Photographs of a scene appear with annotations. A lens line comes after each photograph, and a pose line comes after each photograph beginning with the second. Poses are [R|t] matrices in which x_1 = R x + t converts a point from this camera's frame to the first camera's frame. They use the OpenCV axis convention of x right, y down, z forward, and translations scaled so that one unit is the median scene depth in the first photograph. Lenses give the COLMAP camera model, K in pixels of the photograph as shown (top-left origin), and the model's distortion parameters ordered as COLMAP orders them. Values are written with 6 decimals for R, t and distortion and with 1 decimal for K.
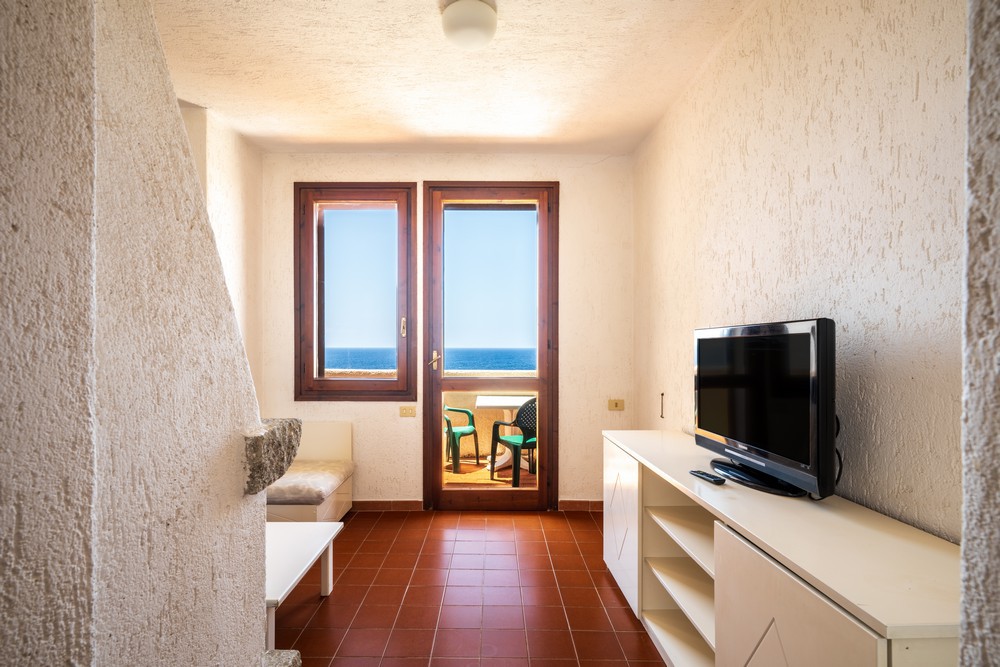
lens RADIAL K [[477.8, 0, 481.5], [0, 477.8, 344.0], [0, 0, 1]] dist [-0.000073, -0.000605]
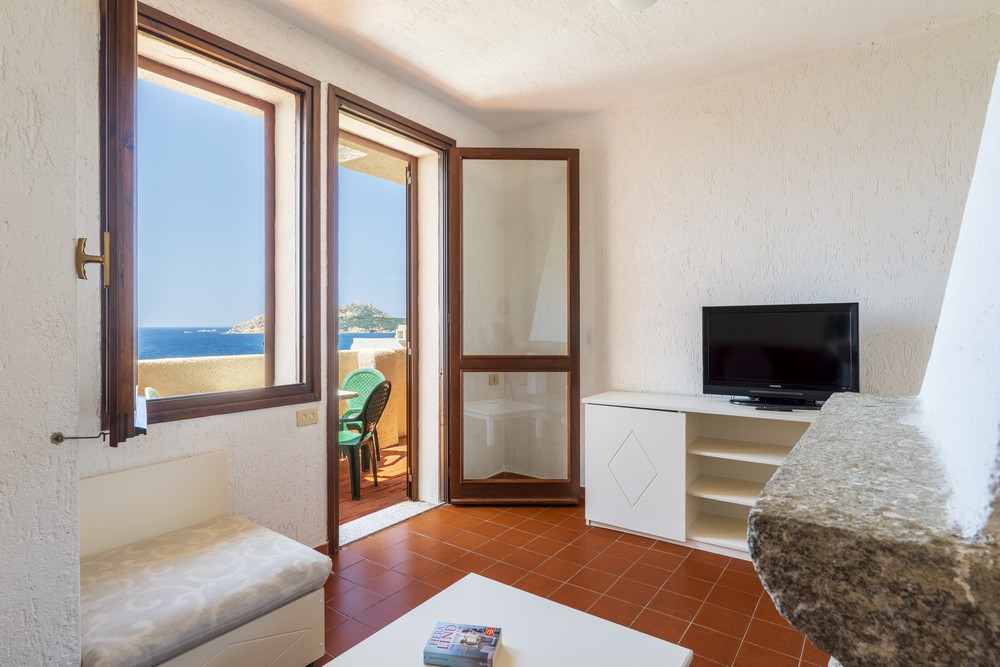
lens RADIAL K [[516.0, 0, 500.6], [0, 516.0, 321.8], [0, 0, 1]] dist [-0.001037, -0.000198]
pose [[0.570322, -0.000166, 0.821421, -0.598784], [-0.000114, 1.000000, 0.000281, 0.006606], [-0.821421, -0.000254, 0.570322, 0.365208]]
